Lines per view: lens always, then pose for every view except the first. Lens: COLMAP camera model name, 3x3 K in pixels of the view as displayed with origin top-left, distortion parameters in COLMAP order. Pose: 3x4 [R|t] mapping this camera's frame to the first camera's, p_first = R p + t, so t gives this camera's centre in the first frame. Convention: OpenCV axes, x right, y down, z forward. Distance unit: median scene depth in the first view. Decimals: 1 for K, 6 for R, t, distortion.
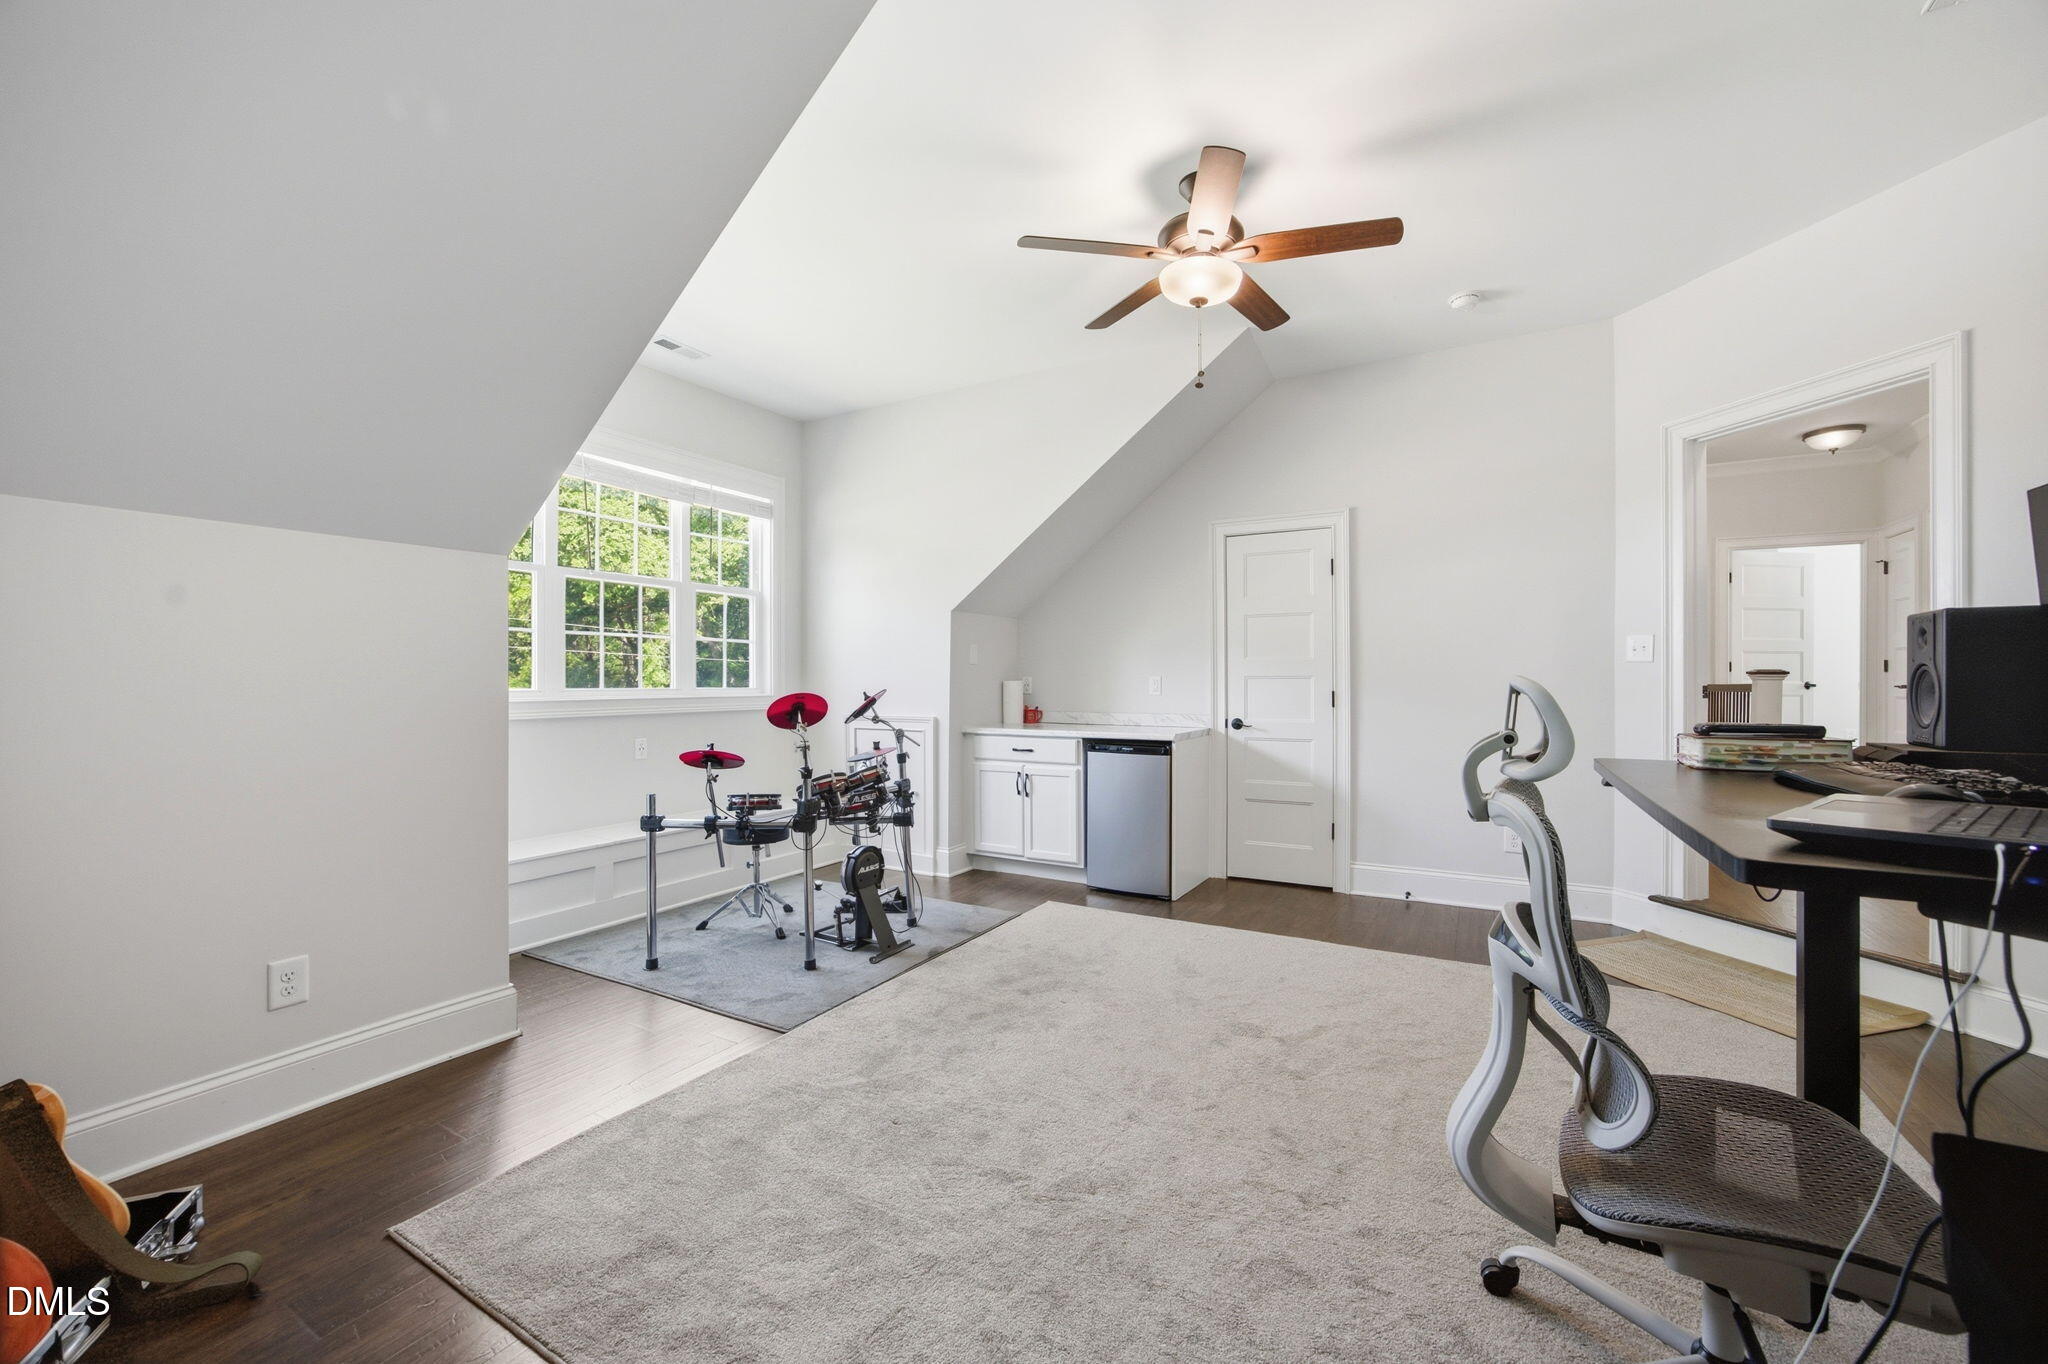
lens RADIAL K [[797.6, 0, 1029.3], [0, 797.6, 684.0], [0, 0, 1]] dist [-0.023420, 0.007169]
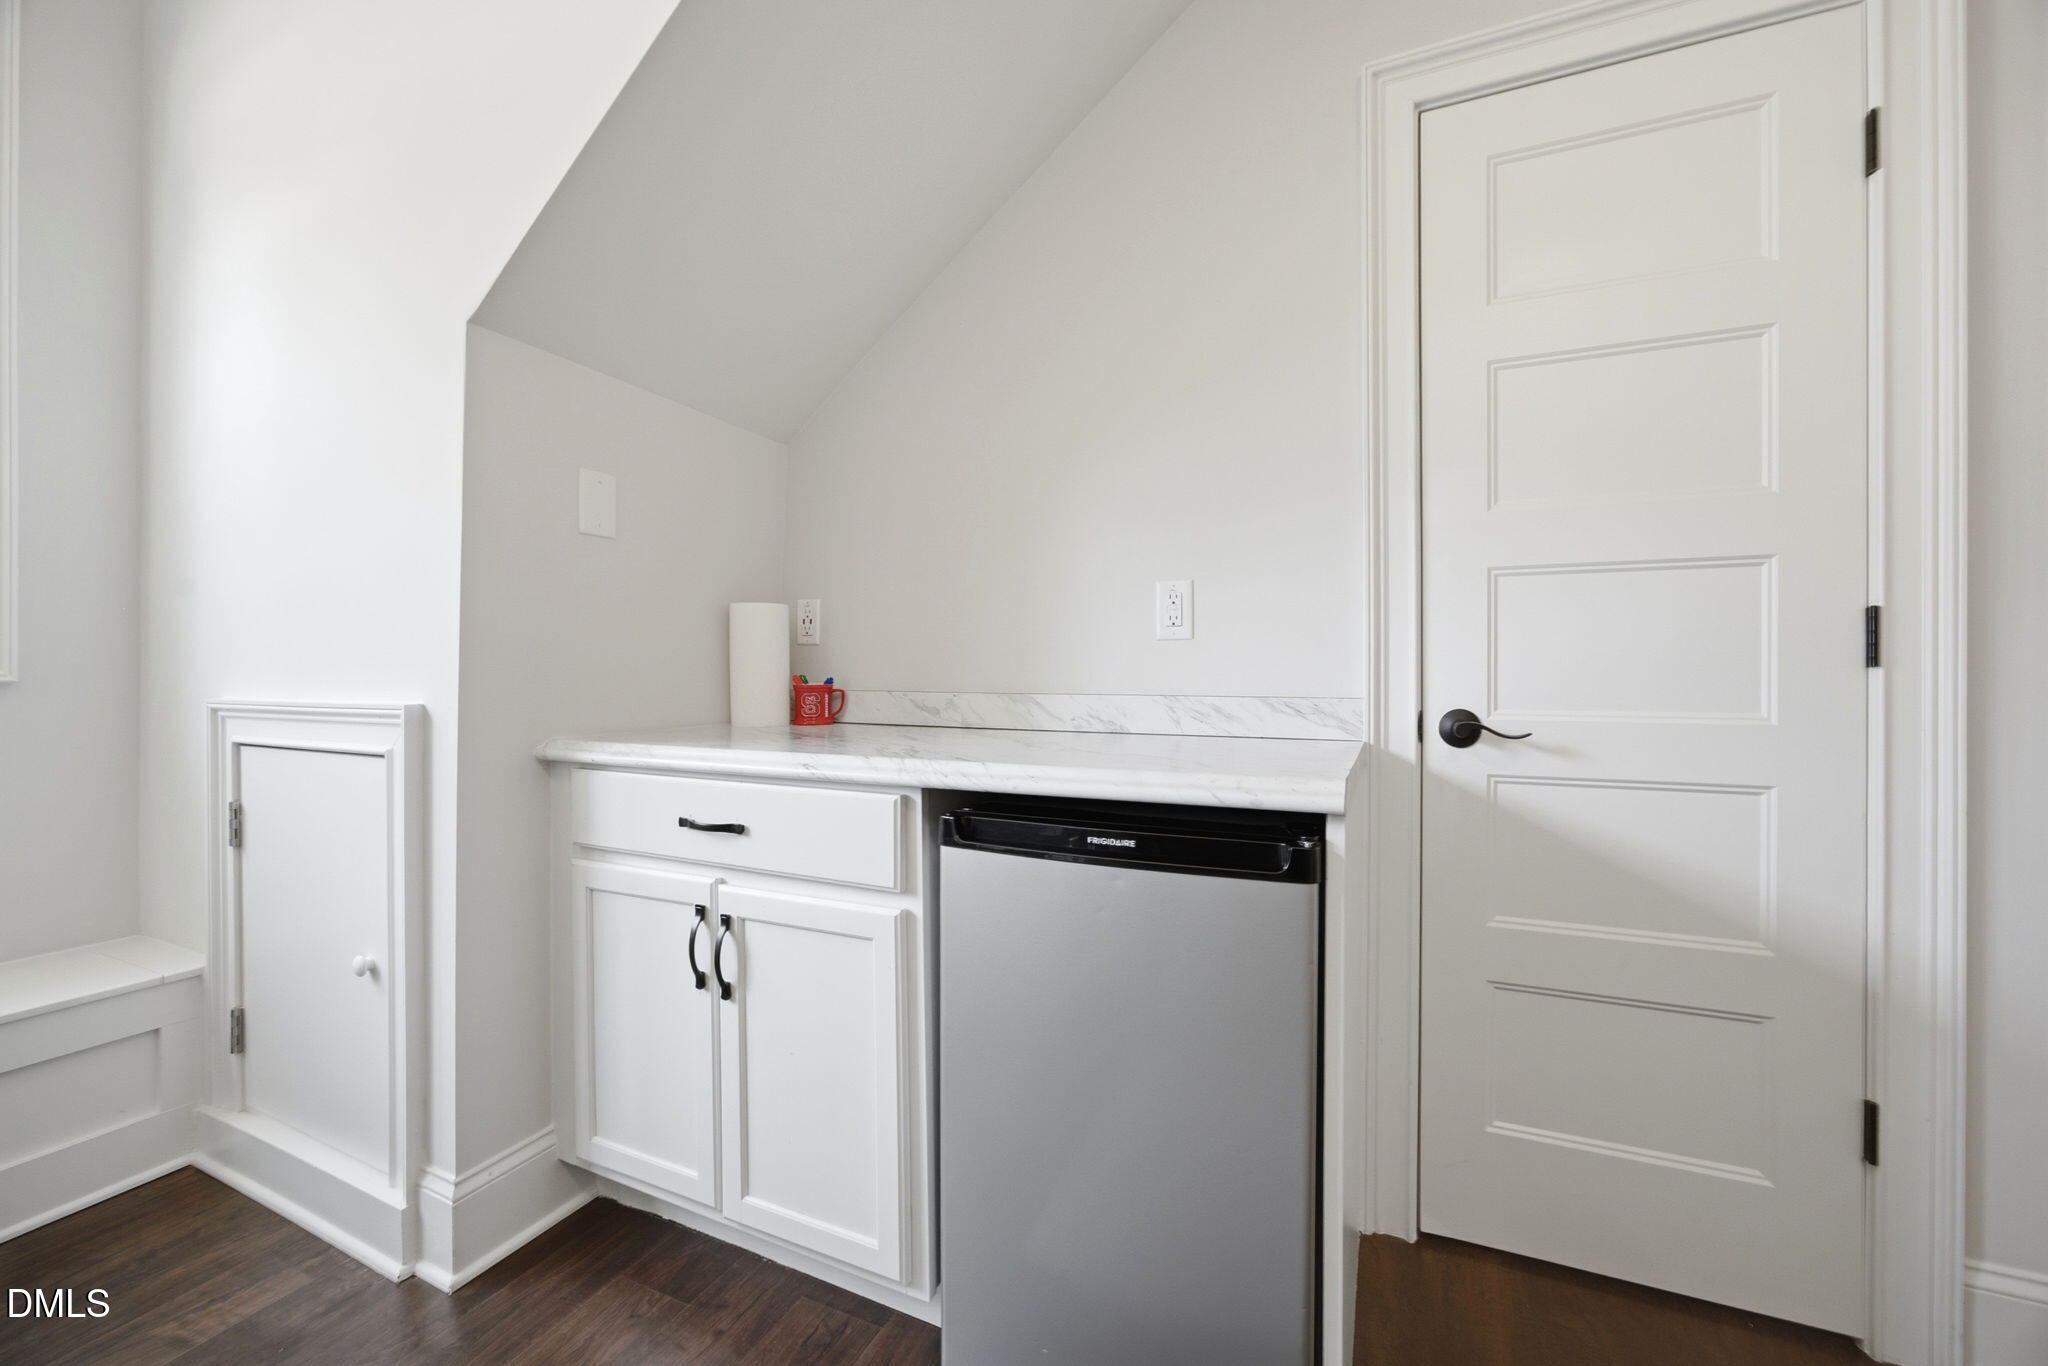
lens RADIAL K [[797.6, 0, 1025.7], [0, 797.6, 687.8], [0, 0, 1]] dist [-0.023420, 0.007169]
pose [[0.996507, 0.003863, 0.083421, 0.074179], [-0.004323, 0.999976, 0.005328, 0.034049], [-0.083398, -0.005670, 0.996500, 0.717665]]
